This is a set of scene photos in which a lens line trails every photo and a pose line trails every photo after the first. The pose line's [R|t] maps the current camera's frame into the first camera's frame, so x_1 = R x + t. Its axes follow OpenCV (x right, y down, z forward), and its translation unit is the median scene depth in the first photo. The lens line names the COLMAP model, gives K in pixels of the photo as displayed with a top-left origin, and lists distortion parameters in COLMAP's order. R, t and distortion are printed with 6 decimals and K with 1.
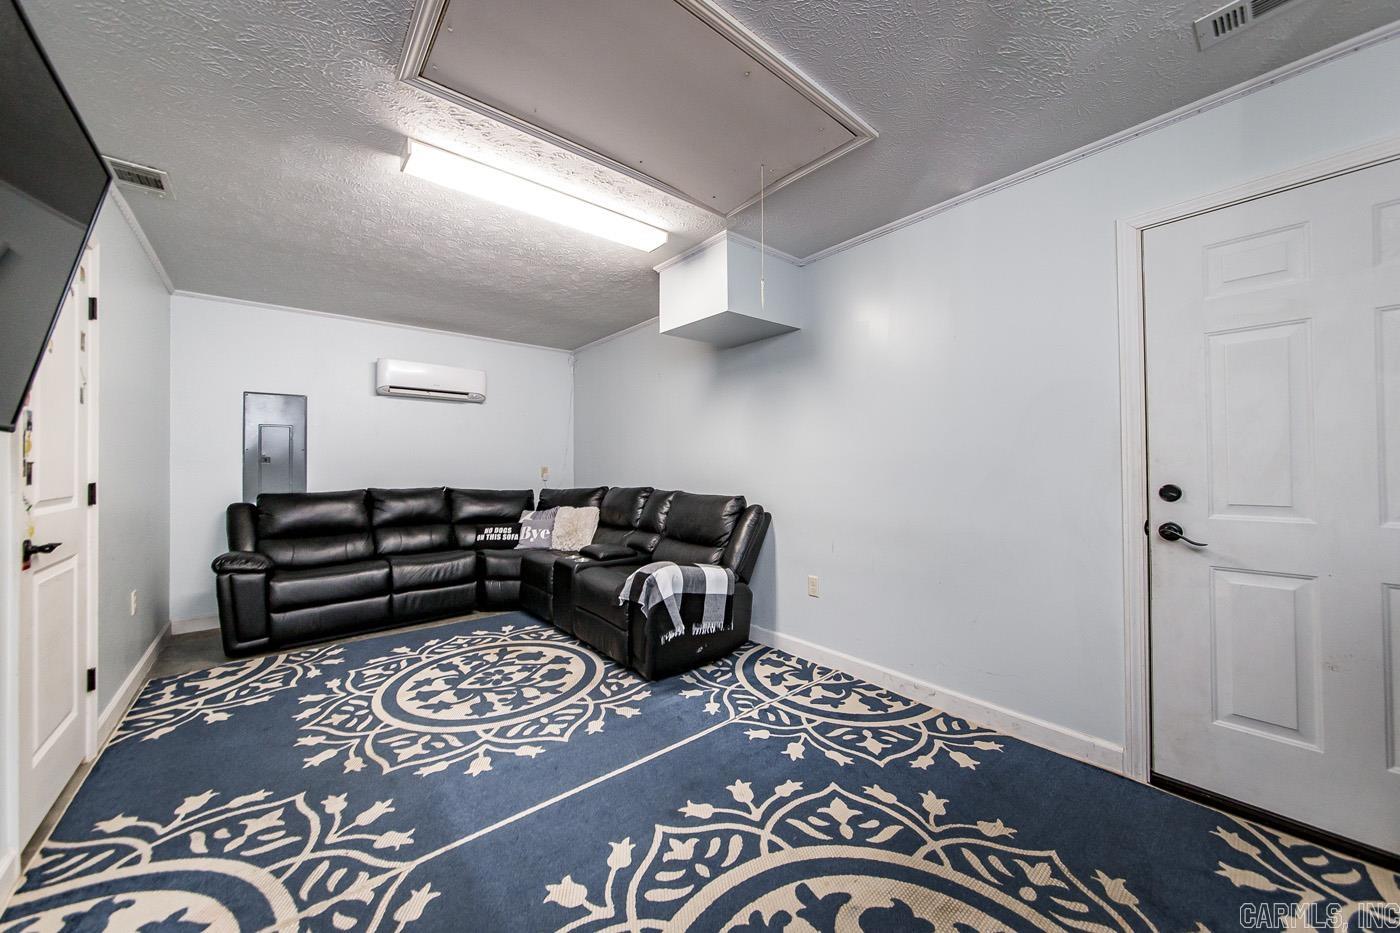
lens RADIAL K [[509.0, 0, 701.4], [0, 509.0, 455.7], [0, 0, 1]] dist [-0.000542, -0.000136]
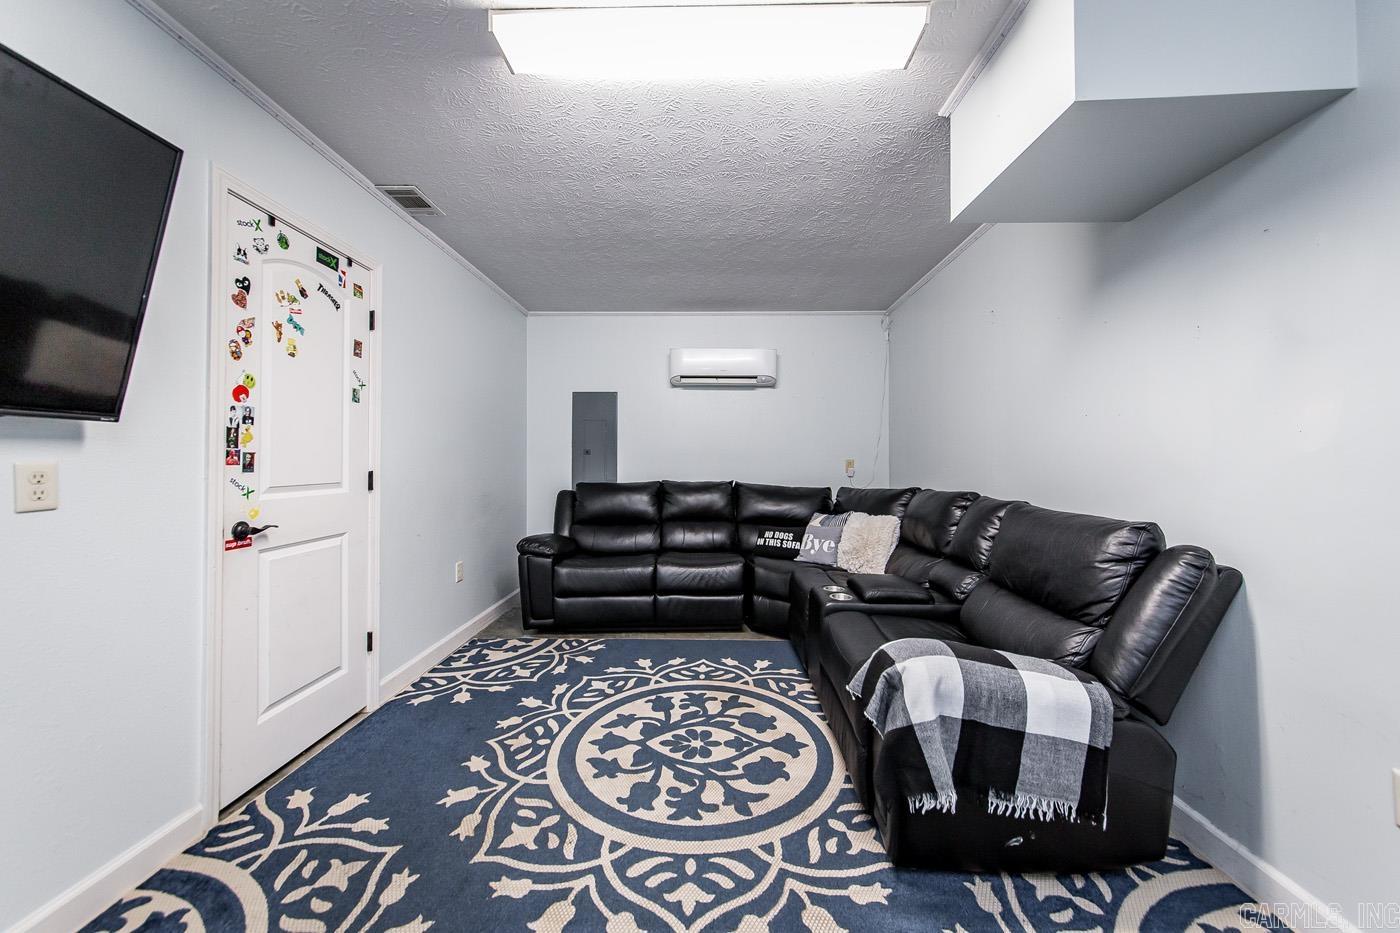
lens RADIAL K [[514.8, 0, 696.6], [0, 514.8, 449.7], [0, 0, 1]] dist [0.000146, -0.000171]
pose [[0.749583, -0.008893, -0.661851, 0.087829], [0.010264, 0.999946, -0.001812, 0.009186], [0.661831, -0.005435, 0.749633, 0.403786]]
